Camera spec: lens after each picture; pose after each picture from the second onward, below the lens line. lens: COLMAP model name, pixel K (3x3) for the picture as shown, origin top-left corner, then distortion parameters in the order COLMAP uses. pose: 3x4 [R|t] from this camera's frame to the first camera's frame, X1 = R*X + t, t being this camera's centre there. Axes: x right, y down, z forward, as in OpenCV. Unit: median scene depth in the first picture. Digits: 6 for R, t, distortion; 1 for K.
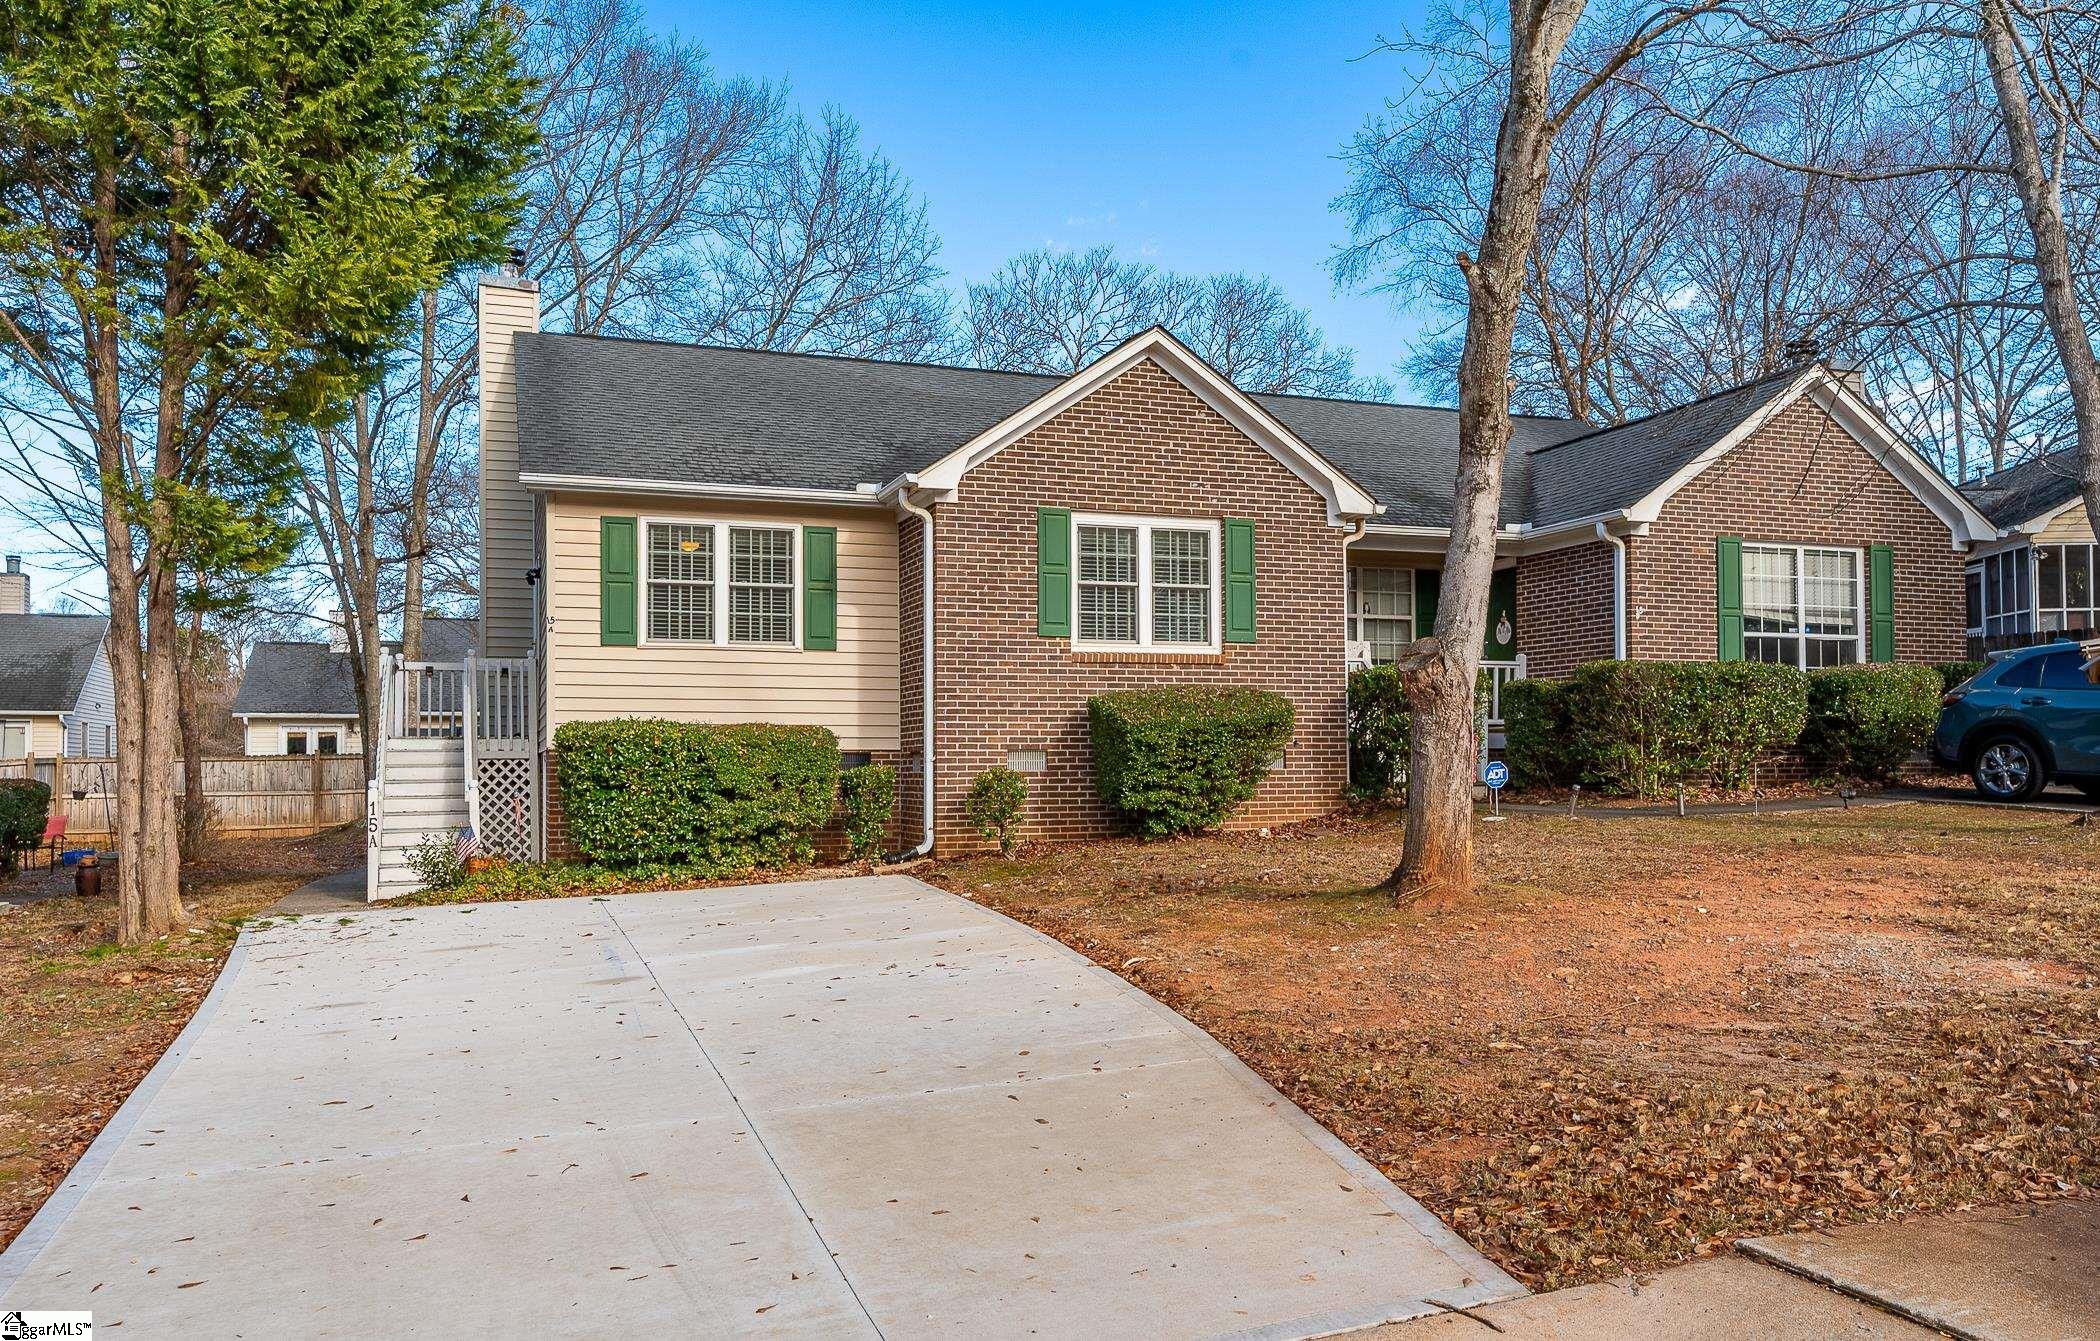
lens RADIAL K [[1629.2, 0, 1050.3], [0, 1629.2, 769.2], [0, 0, 1]] dist [0.001901, -0.000852]
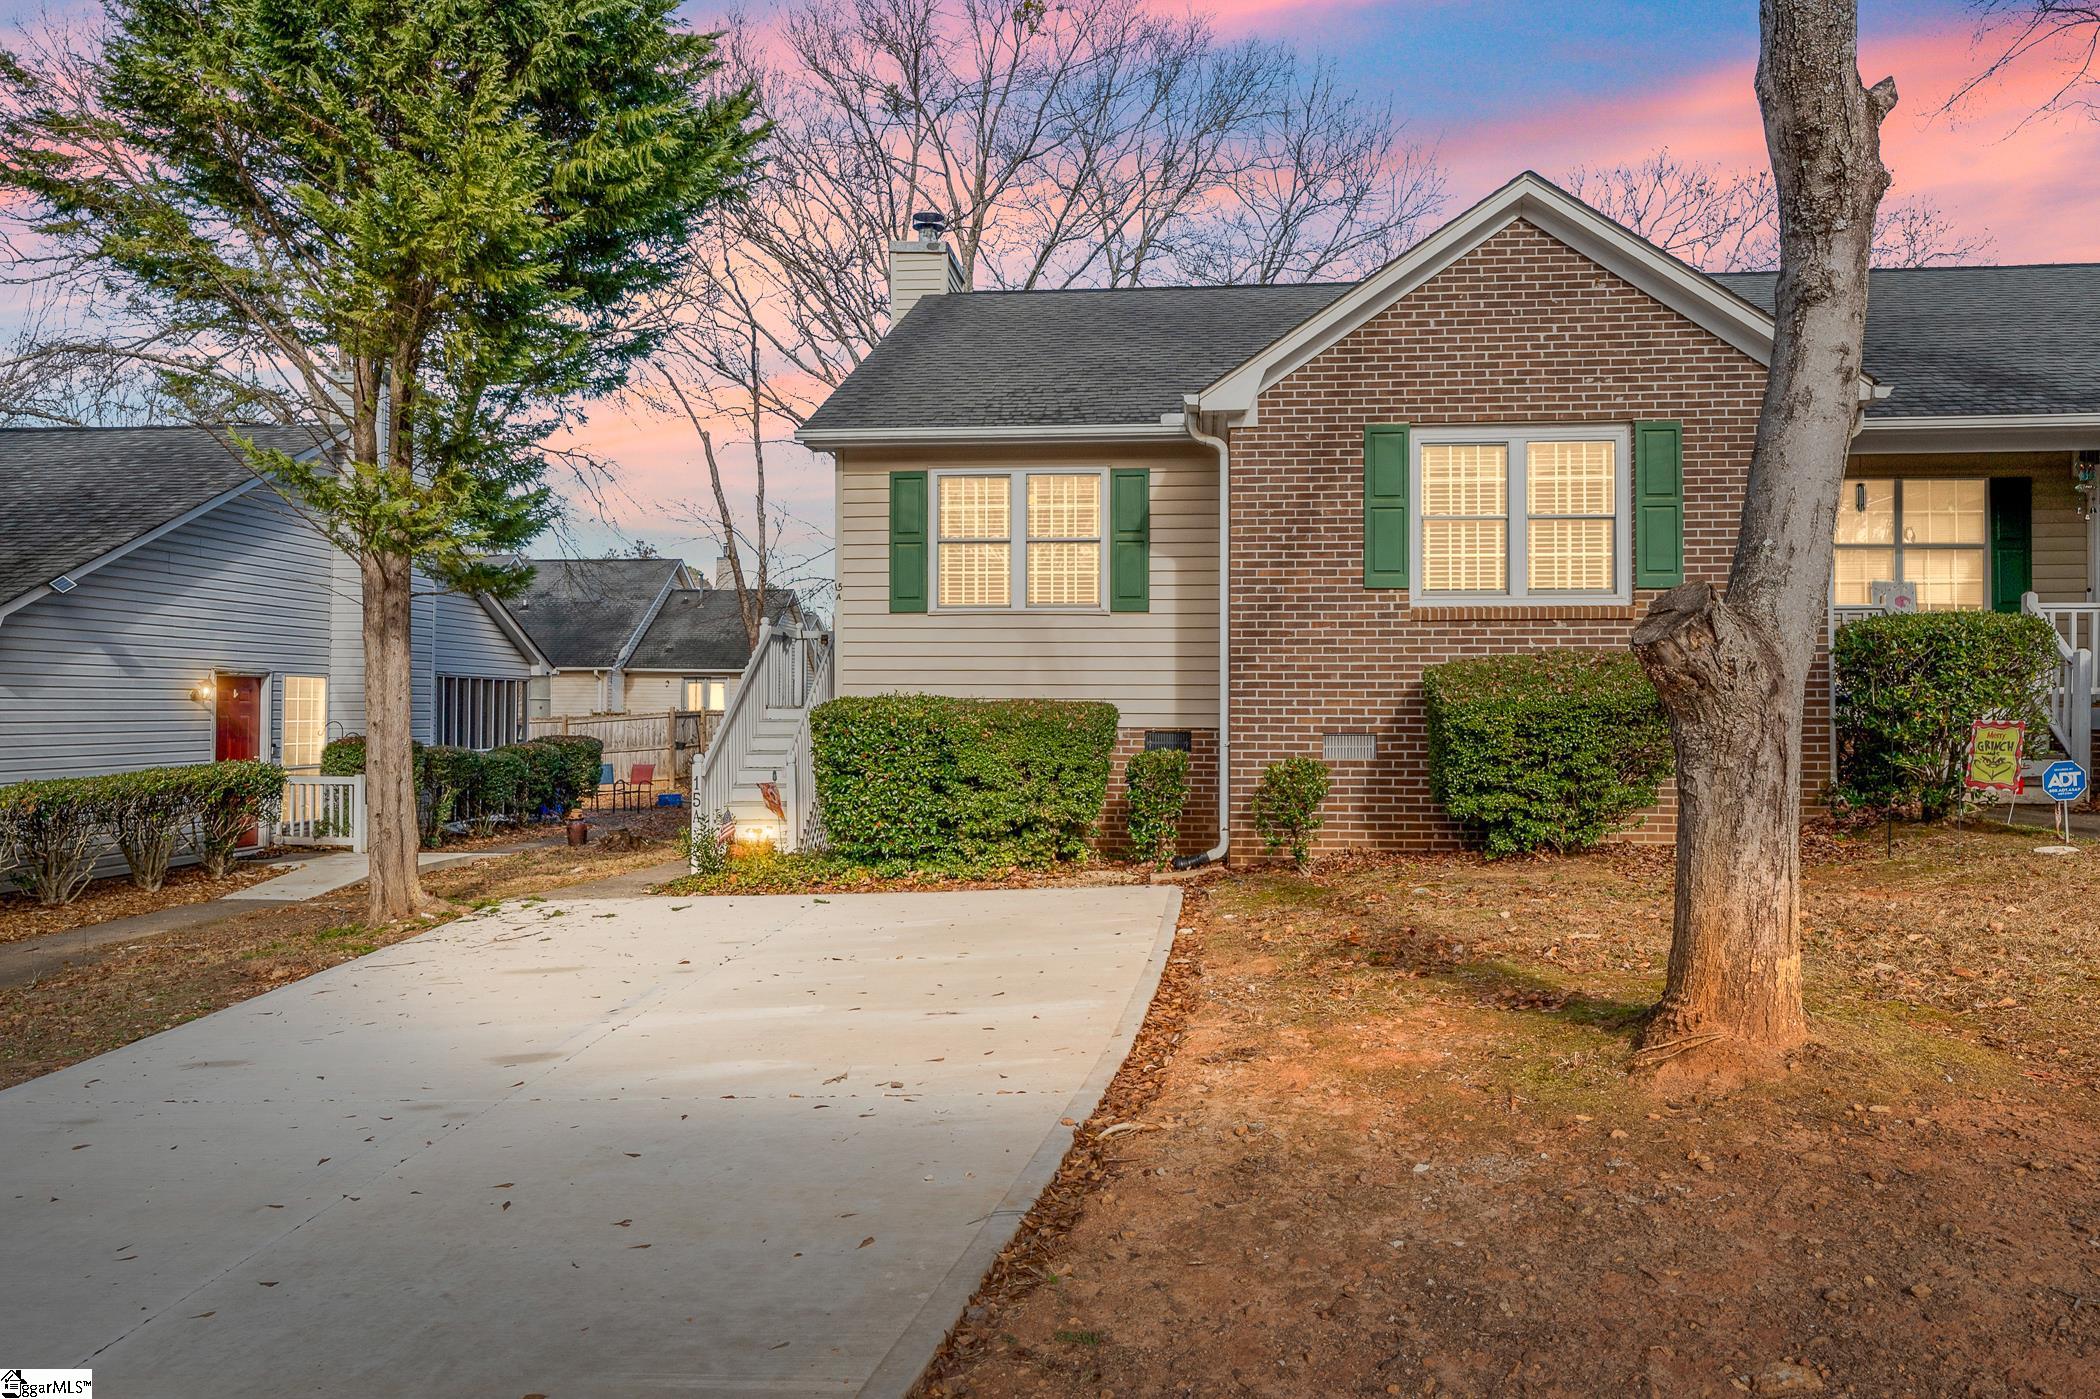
lens RADIAL K [[1453.9, 0, 1050.0], [0, 1453.9, 699.5], [0, 0, 1]] dist [-0.003797, 0.002788]
pose [[0.901902, 0.003656, -0.431924, 0.163115], [-0.006109, 0.999972, -0.004292, -0.024889], [0.431897, 0.006509, 0.901900, 0.310205]]
